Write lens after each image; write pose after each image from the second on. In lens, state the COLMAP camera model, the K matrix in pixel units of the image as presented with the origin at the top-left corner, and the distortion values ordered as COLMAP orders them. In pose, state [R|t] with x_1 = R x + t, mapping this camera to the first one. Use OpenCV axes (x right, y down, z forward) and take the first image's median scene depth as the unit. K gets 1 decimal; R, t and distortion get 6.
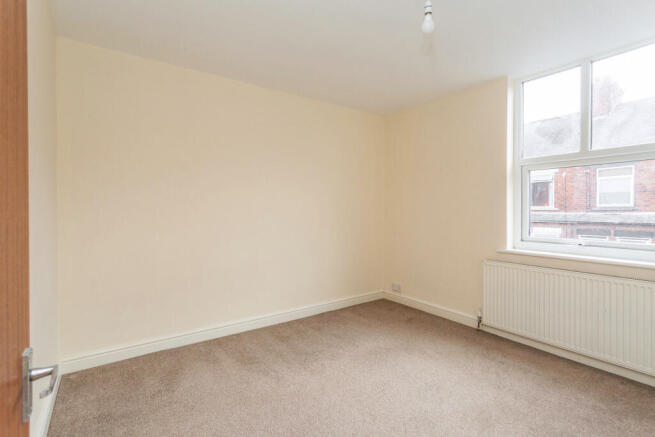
lens RADIAL K [[311.5, 0, 330.0], [0, 311.5, 210.1], [0, 0, 1]] dist [-0.000202, -0.000058]
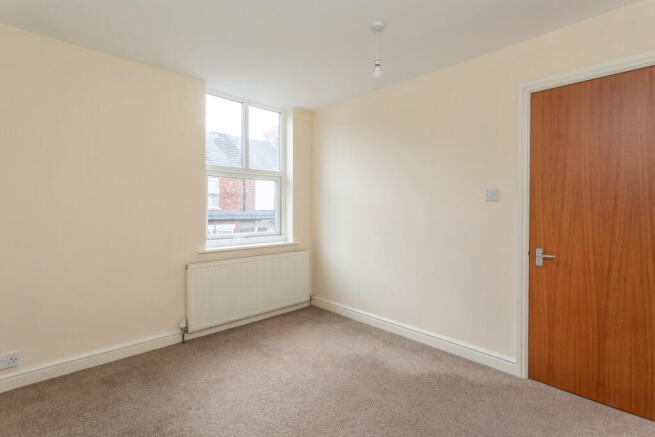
lens RADIAL K [[311.5, 0, 330.0], [0, 311.5, 210.1], [0, 0, 1]] dist [-0.000202, -0.000058]
pose [[-0.171665, -0.000075, 0.985155, -0.537620], [-0.002270, 0.999997, -0.000319, -0.004262], [-0.985153, -0.002291, -0.171665, 0.790865]]
